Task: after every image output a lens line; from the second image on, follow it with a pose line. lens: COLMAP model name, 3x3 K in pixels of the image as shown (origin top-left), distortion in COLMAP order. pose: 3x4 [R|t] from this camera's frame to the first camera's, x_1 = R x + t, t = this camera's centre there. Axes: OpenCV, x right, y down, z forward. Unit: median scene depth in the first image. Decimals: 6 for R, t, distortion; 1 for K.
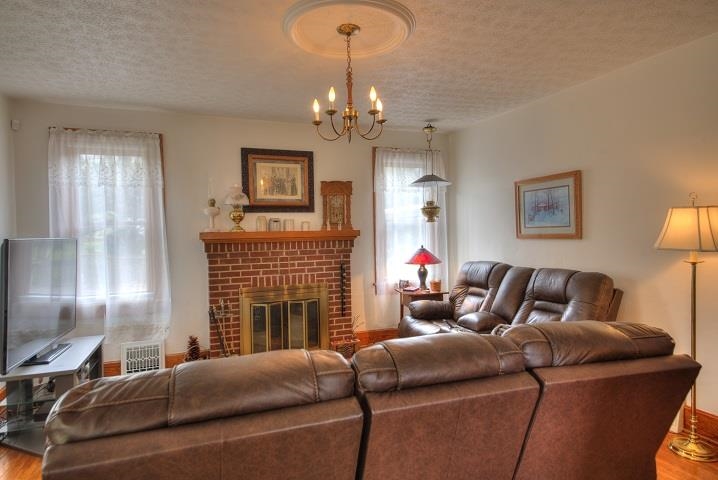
lens RADIAL K [[433.9, 0, 360.1], [0, 433.9, 241.0], [0, 0, 1]] dist [0.051397, -0.024053]
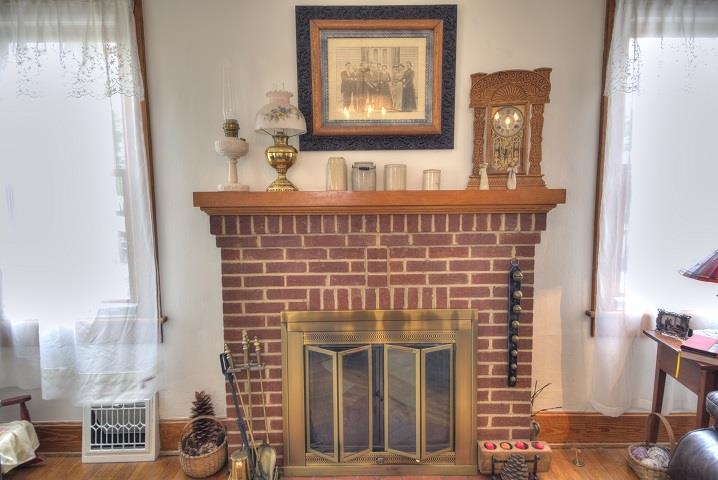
lens RADIAL K [[433.9, 0, 357.8], [0, 433.9, 240.5], [0, 0, 1]] dist [0.051397, -0.024053]
pose [[0.931638, 0.050429, -0.359872, -0.032049], [-0.016431, 0.995157, 0.096915, -0.014383], [0.363017, -0.084376, 0.927954, 0.562773]]
